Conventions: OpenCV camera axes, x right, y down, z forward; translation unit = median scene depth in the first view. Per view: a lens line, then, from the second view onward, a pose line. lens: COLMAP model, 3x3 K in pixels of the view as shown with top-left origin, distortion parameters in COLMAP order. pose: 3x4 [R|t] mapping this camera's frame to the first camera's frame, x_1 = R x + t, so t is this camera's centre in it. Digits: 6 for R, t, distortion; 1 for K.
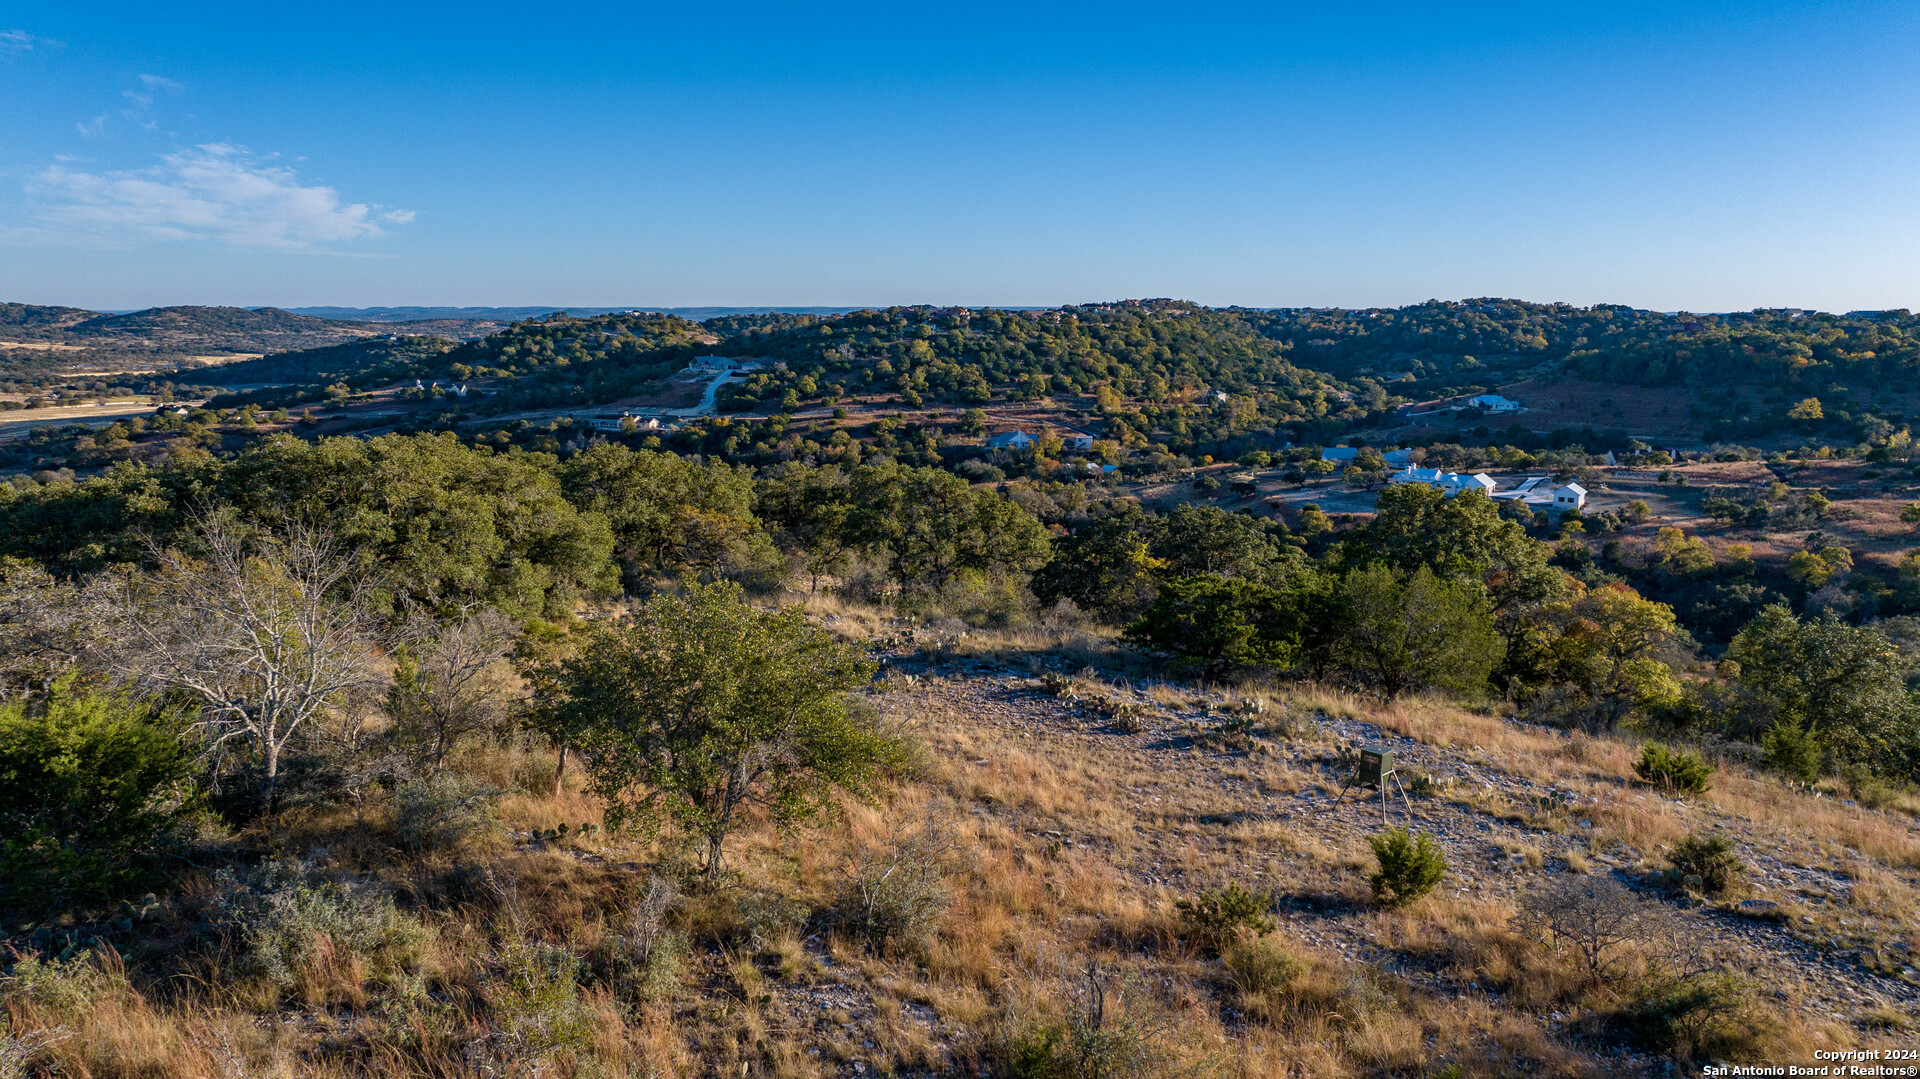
lens RADIAL K [[1352.7, 0, 968.4], [0, 1352.7, 535.3], [0, 0, 1]] dist [-0.017196, 0.002303]
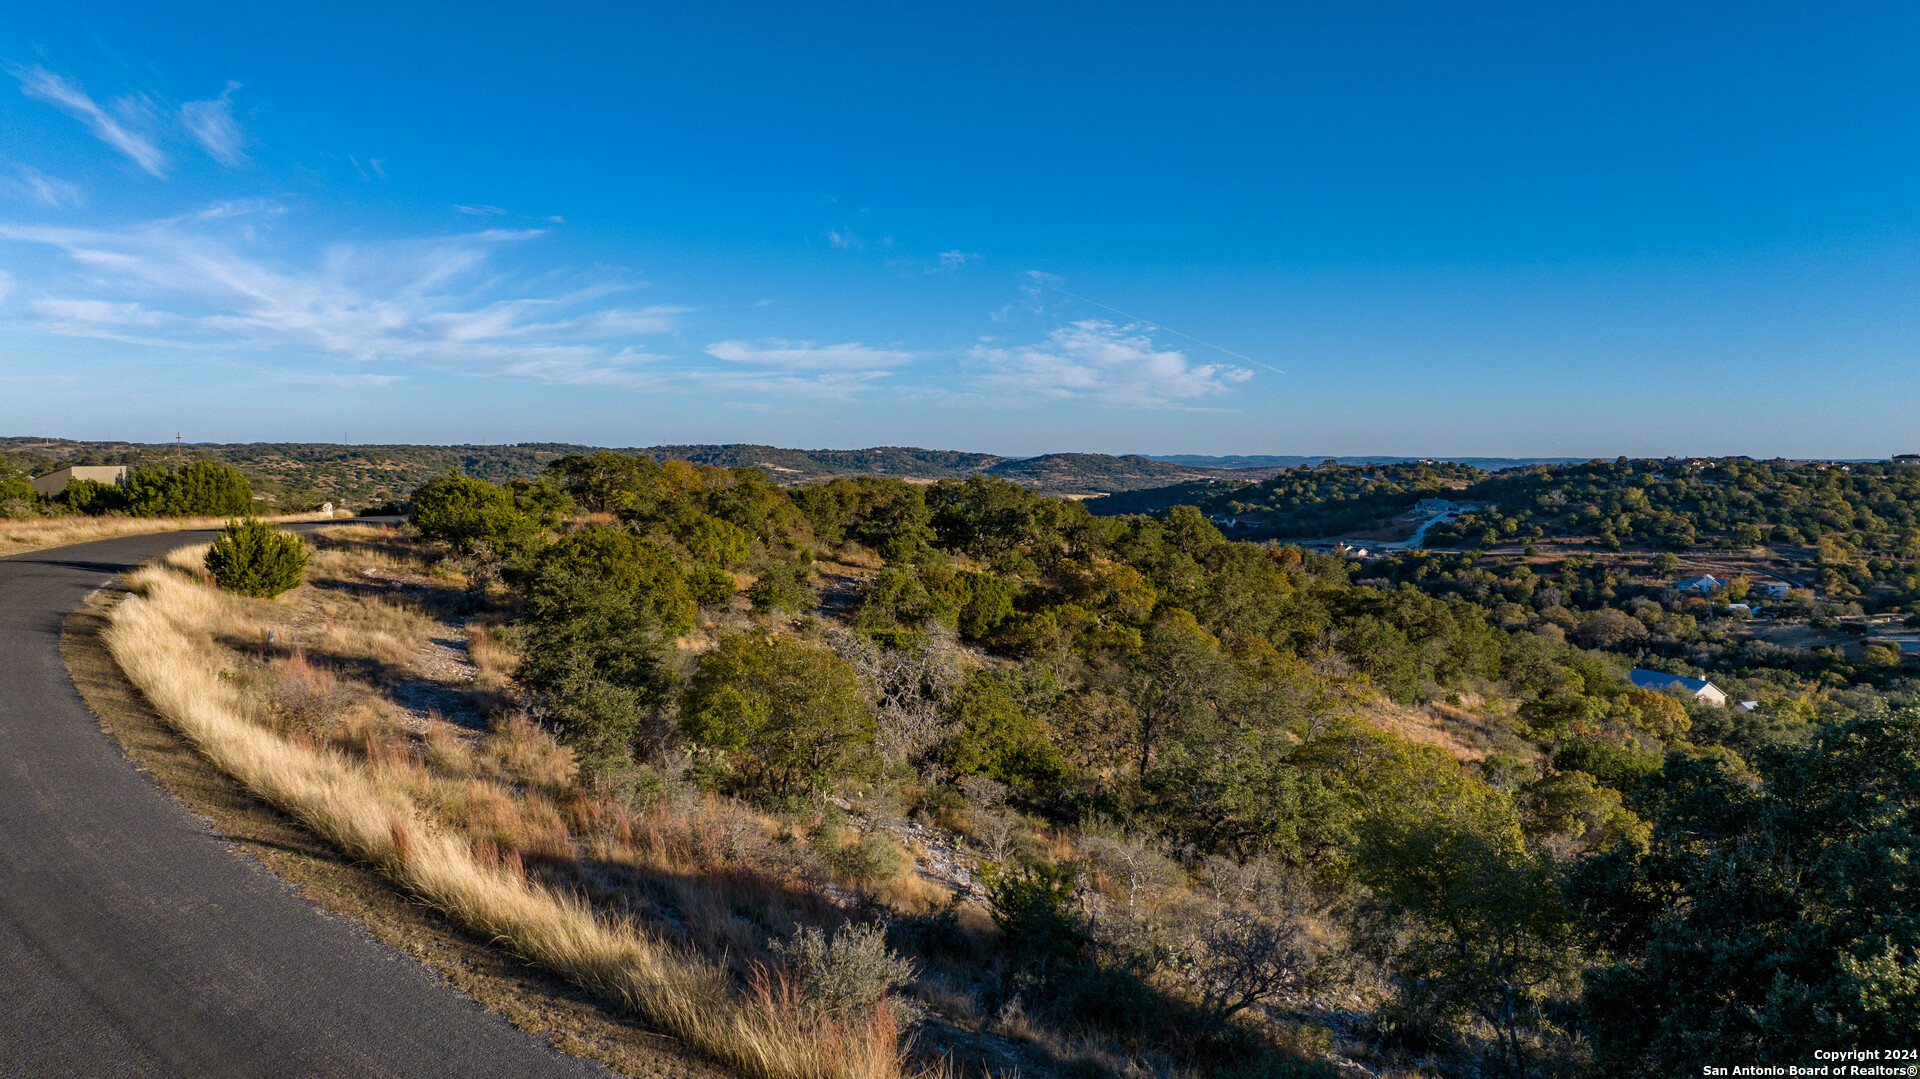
lens RADIAL K [[1352.7, 0, 968.4], [0, 1352.7, 535.3], [0, 0, 1]] dist [-0.017196, 0.002303]
pose [[0.823275, 0.037429, -0.566408, 0.135372], [-0.099173, 0.991961, -0.078598, 0.025892], [0.558912, 0.120880, 0.820369, -0.144543]]
